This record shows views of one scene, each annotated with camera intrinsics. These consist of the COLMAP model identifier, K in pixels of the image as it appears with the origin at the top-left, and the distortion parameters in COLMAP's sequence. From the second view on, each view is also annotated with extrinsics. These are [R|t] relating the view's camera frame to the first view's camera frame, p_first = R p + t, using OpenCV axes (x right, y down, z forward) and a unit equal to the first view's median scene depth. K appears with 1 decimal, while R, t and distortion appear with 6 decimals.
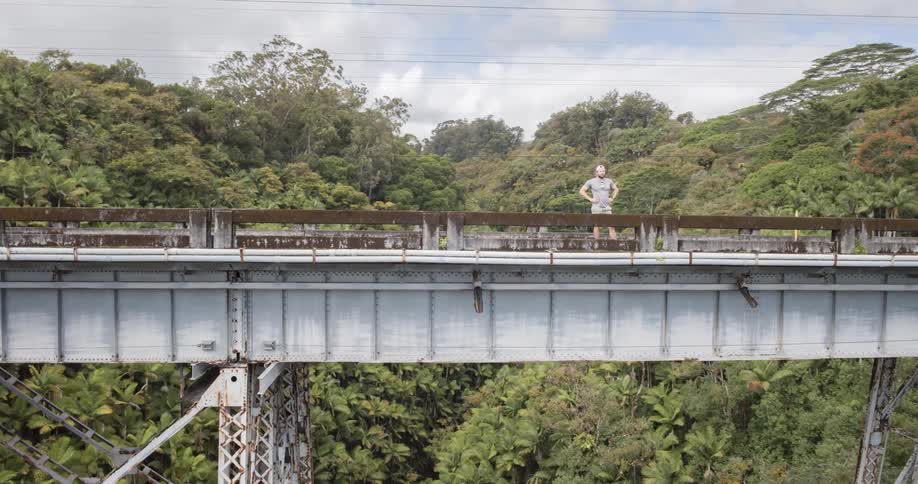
lens RADIAL K [[632.0, 0, 460.0], [0, 632.0, 240.1], [0, 0, 1]] dist [-0.039953, -0.002798]
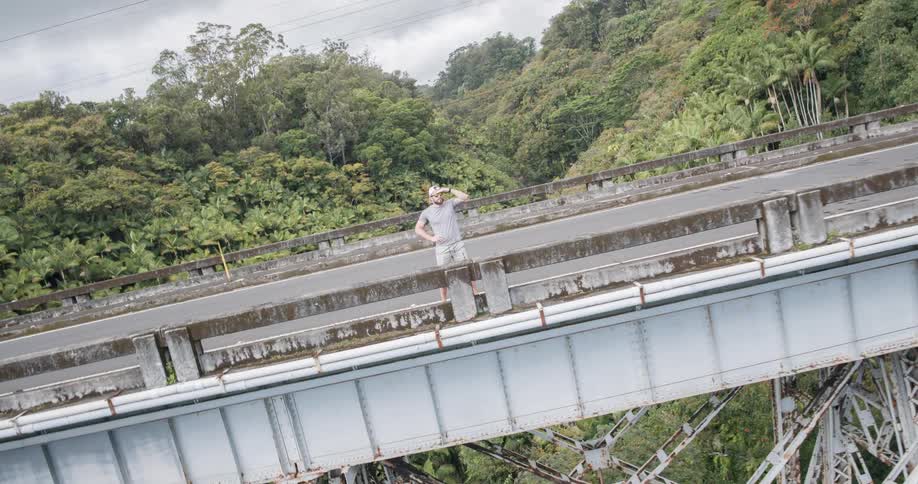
lens RADIAL K [[632.0, 0, 459.1], [0, 632.0, 240.0], [0, 0, 1]] dist [-0.039953, -0.002798]
pose [[0.970459, -0.213345, -0.112663, 0.128912], [0.224871, 0.969038, 0.101975, -0.008888], [0.087419, -0.124297, 0.988387, 0.034191]]
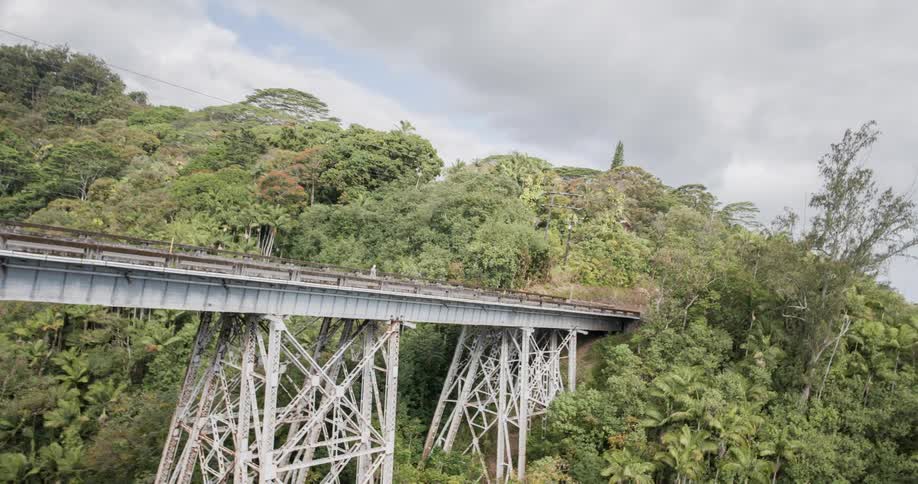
lens RADIAL K [[632.0, 0, 460.0], [0, 632.0, 241.8], [0, 0, 1]] dist [-0.039953, -0.002798]
pose [[0.651142, 0.129125, 0.747891, -0.044236], [-0.151882, 0.987657, -0.038286, -0.013194], [-0.743603, -0.088661, 0.662717, -0.127738]]
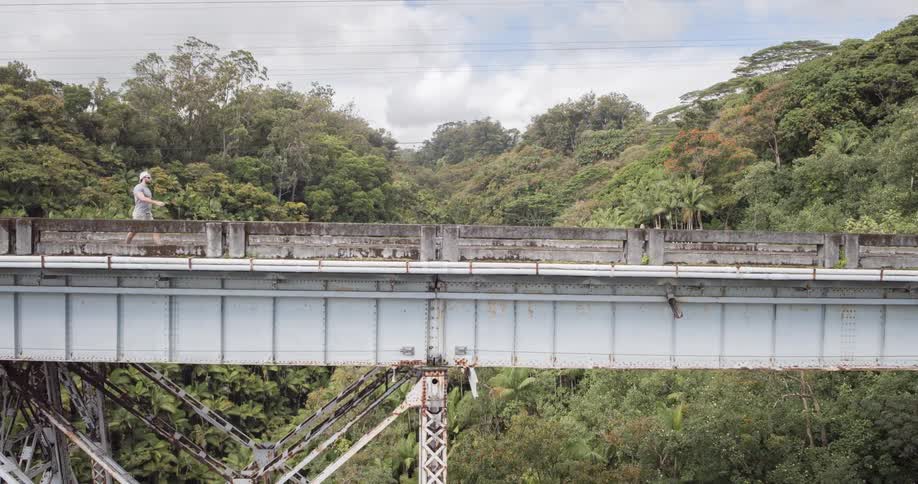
lens RADIAL K [[632.0, 0, 460.1], [0, 632.0, 240.3], [0, 0, 1]] dist [-0.039953, -0.002798]
pose [[0.999293, 0.007626, -0.036823, 0.179673], [-0.007740, 0.999966, -0.002949, 0.000626], [0.036799, 0.003231, 0.999317, 0.011201]]
